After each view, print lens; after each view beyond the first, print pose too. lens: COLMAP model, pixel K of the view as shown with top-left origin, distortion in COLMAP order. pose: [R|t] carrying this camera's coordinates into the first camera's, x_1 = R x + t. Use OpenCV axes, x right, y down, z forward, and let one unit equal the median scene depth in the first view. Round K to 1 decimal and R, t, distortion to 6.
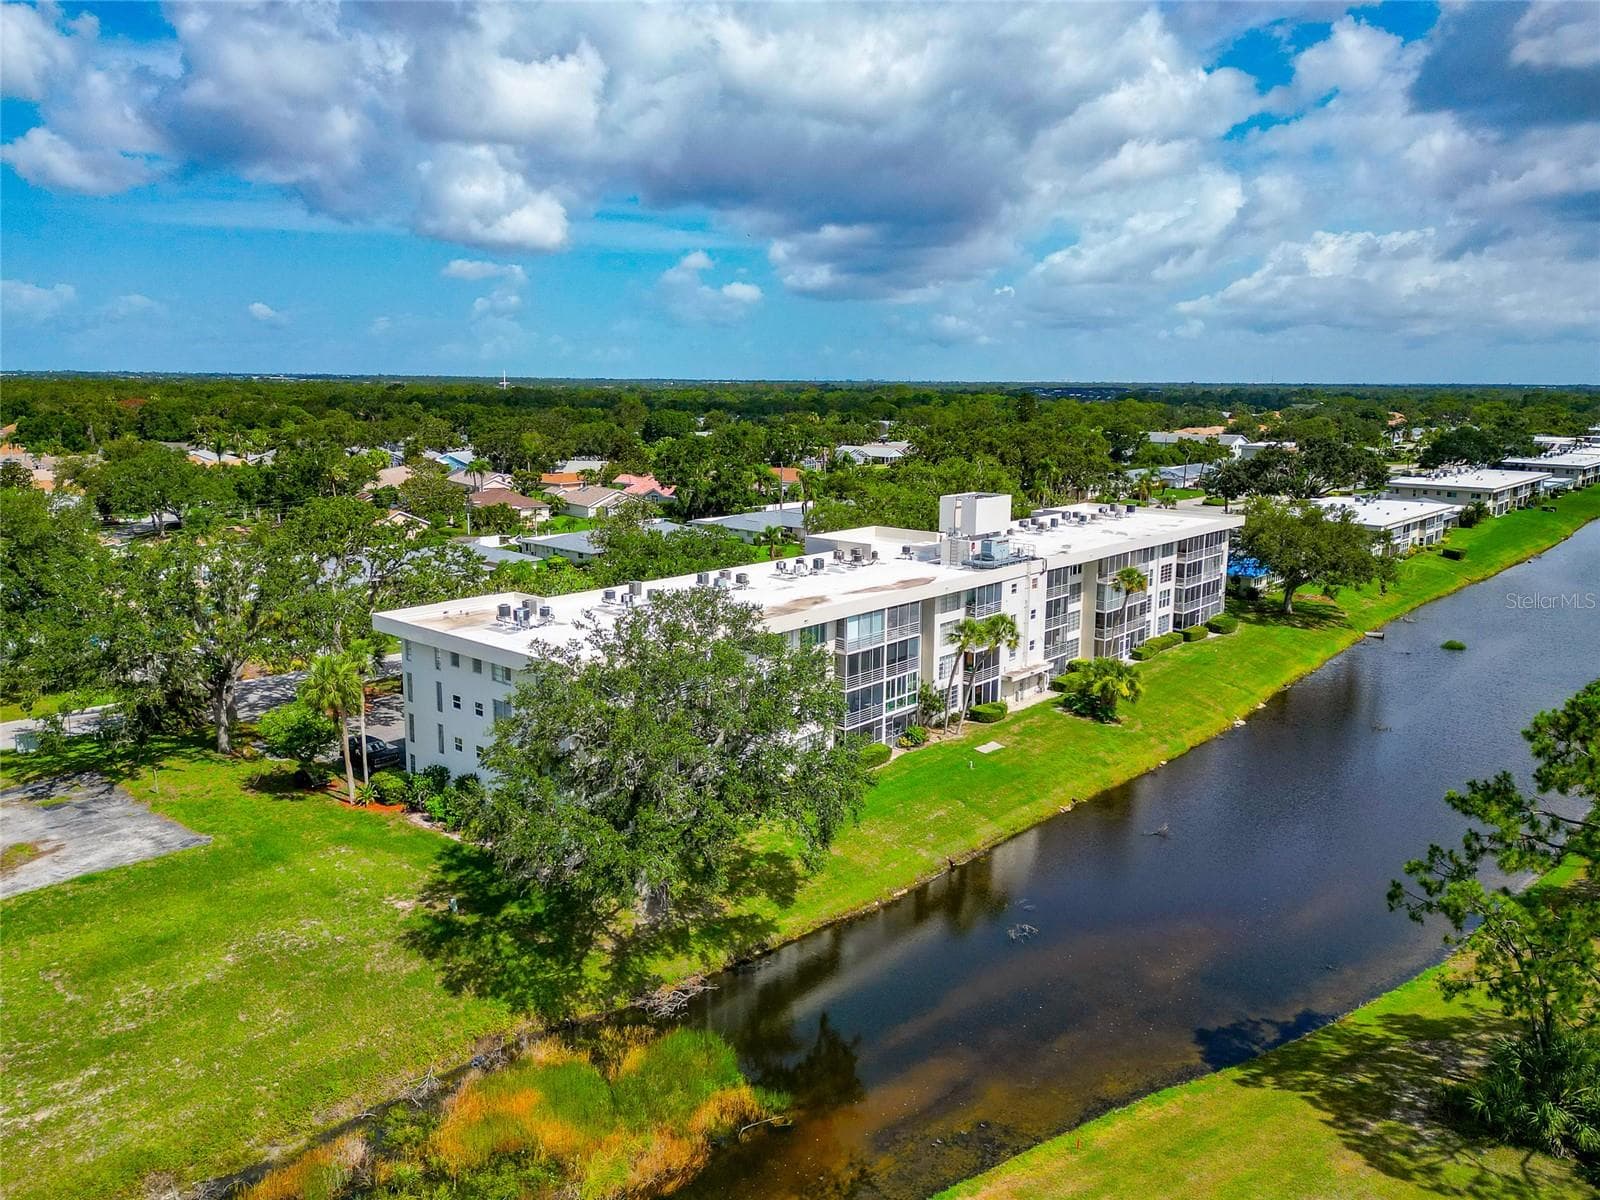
lens RADIAL K [[1146.5, 0, 781.0], [0, 1146.5, 582.1], [0, 0, 1]] dist [0.072914, -0.064040]
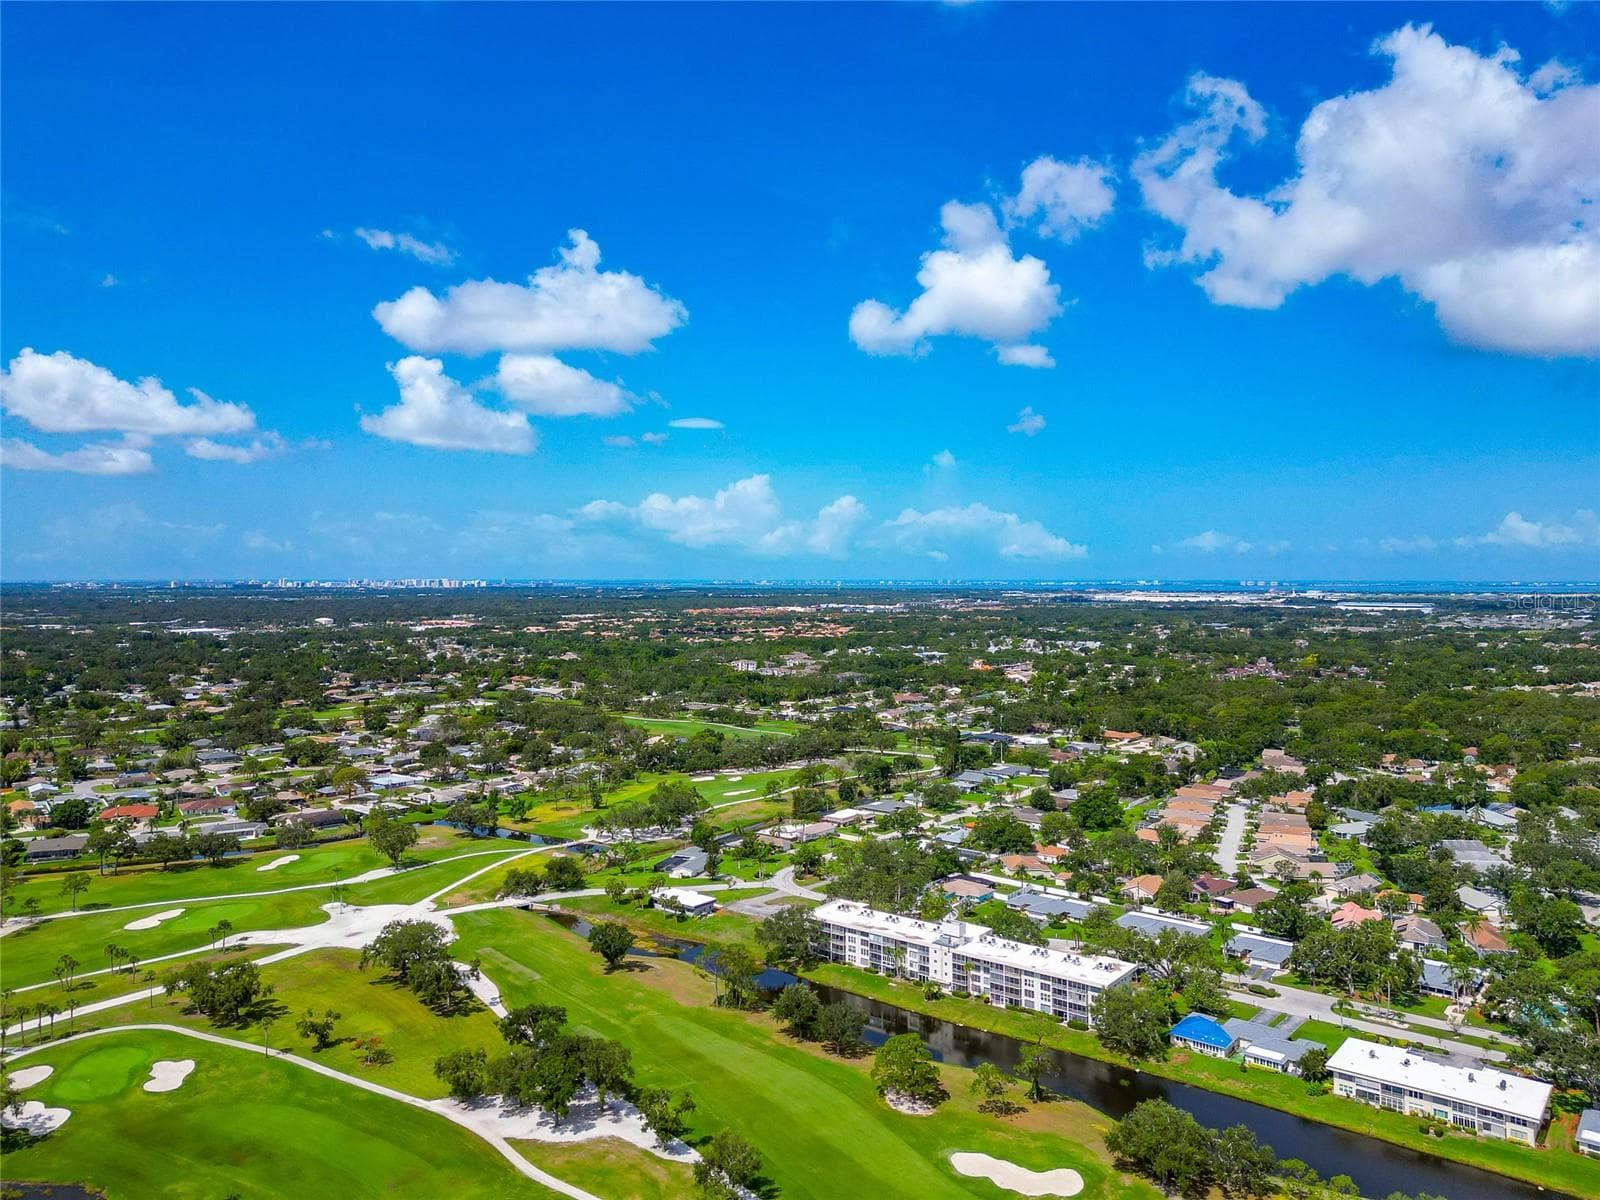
lens RADIAL K [[1146.5, 0, 794.4], [0, 1146.5, 577.2], [0, 0, 1]] dist [0.072914, -0.064040]
pose [[0.062115, -0.006702, -0.998047, 3.420616], [-0.169494, 0.985382, -0.017165, -0.909522], [0.983572, 0.170229, 0.060071, 0.201941]]
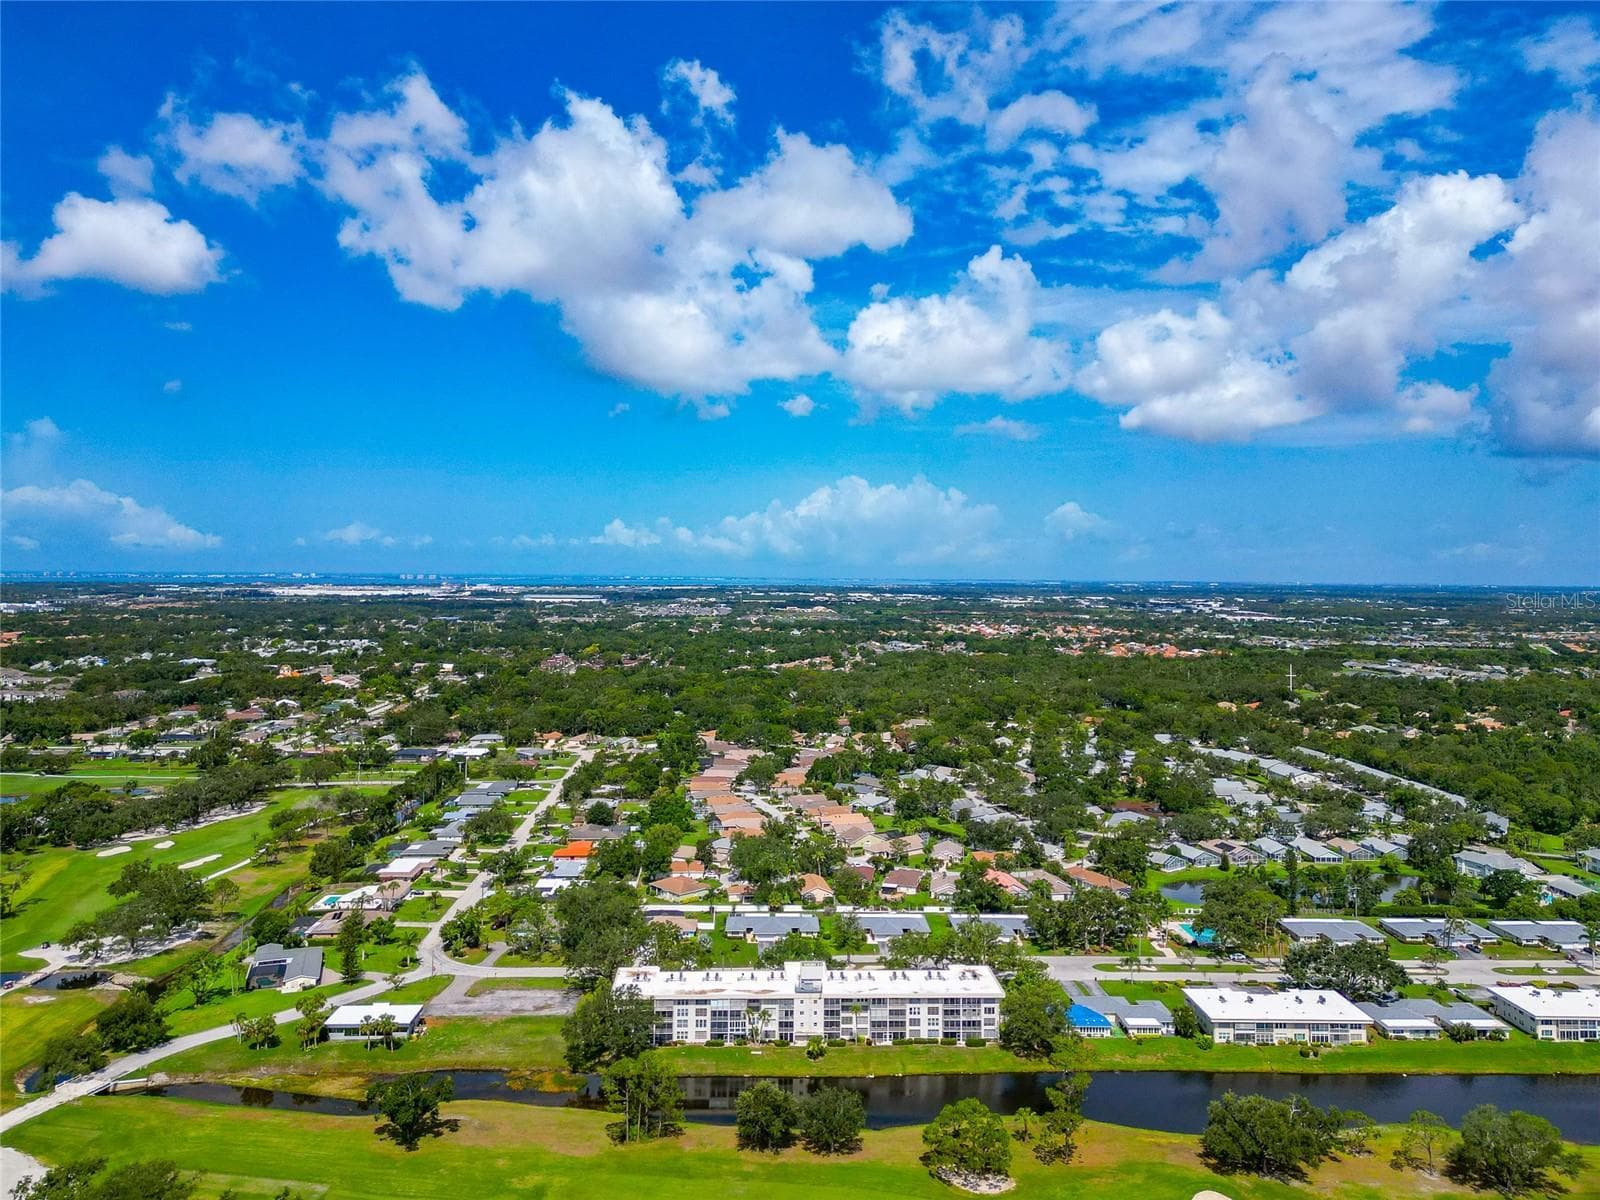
lens RADIAL K [[1146.5, 0, 781.3], [0, 1146.5, 551.4], [0, 0, 1]] dist [0.072914, -0.064040]
pose [[0.692348, -0.015781, -0.721391, 2.243918], [-0.124711, 0.982098, -0.141175, -0.678406], [0.710705, 0.187707, 0.677986, -1.220306]]
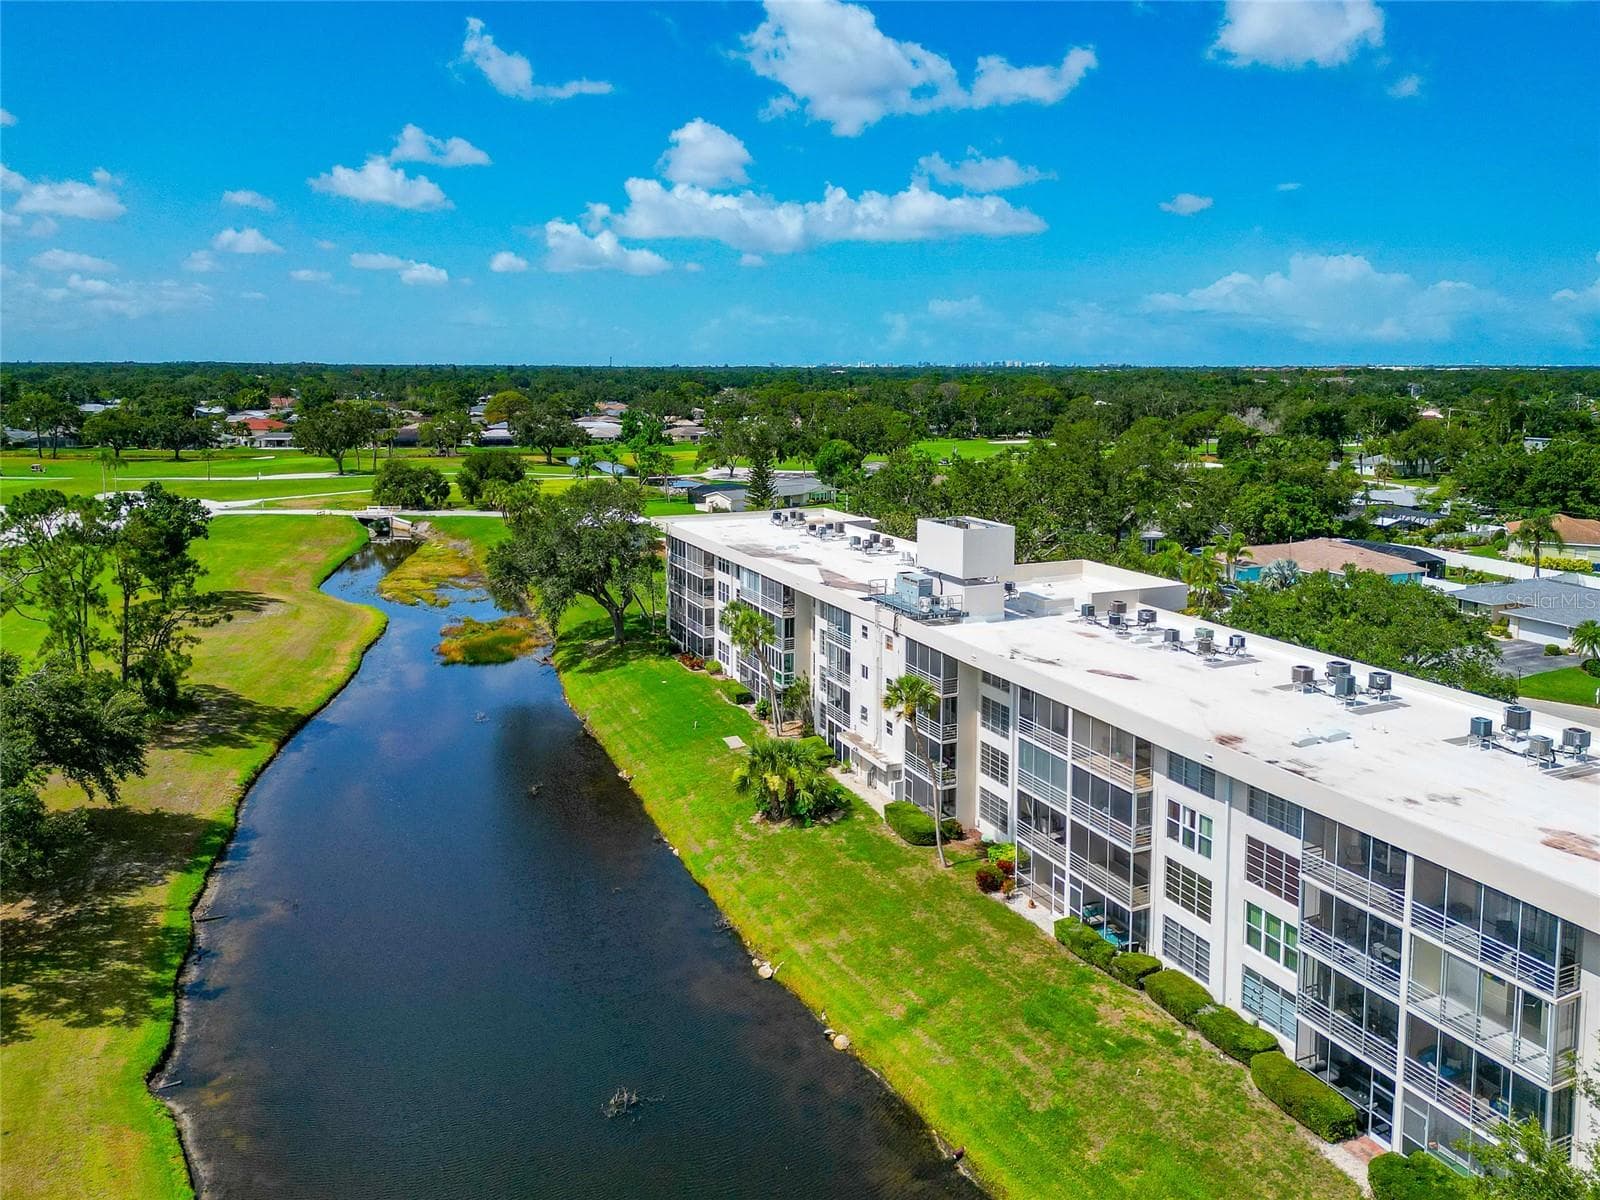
lens RADIAL K [[1173.8, 0, 784.0], [0, 1173.8, 532.9], [0, 0, 1]] dist [0.061952, -0.047682]
pose [[-0.423681, 0.117193, -0.898198, 0.890742], [-0.161057, 0.966048, 0.202017, -0.200404], [0.891378, 0.230252, -0.390421, 1.199604]]
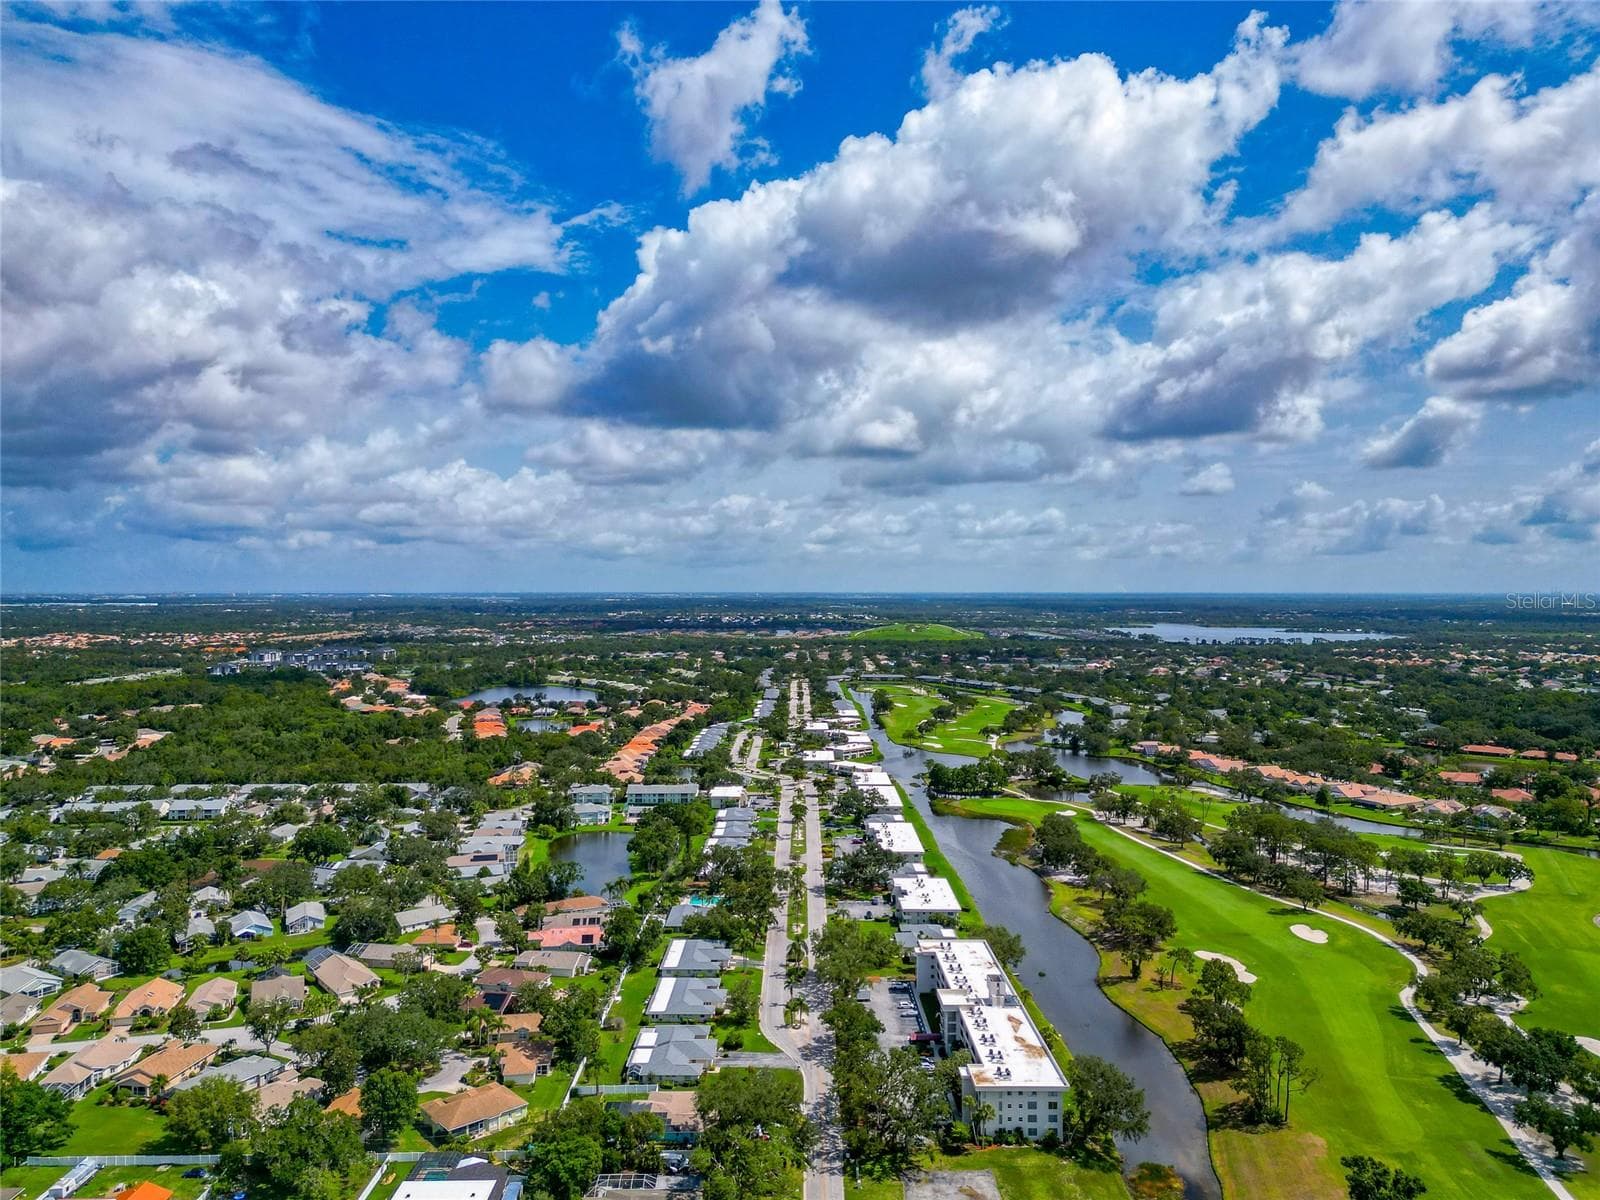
lens RADIAL K [[1146.5, 0, 788.4], [0, 1146.5, 593.2], [0, 0, 1]] dist [0.072914, -0.064040]
pose [[0.735273, -0.013350, 0.677639, -2.167921], [0.122326, 0.986001, -0.113306, -0.763133], [-0.666640, 0.166204, 0.726613, -0.921838]]
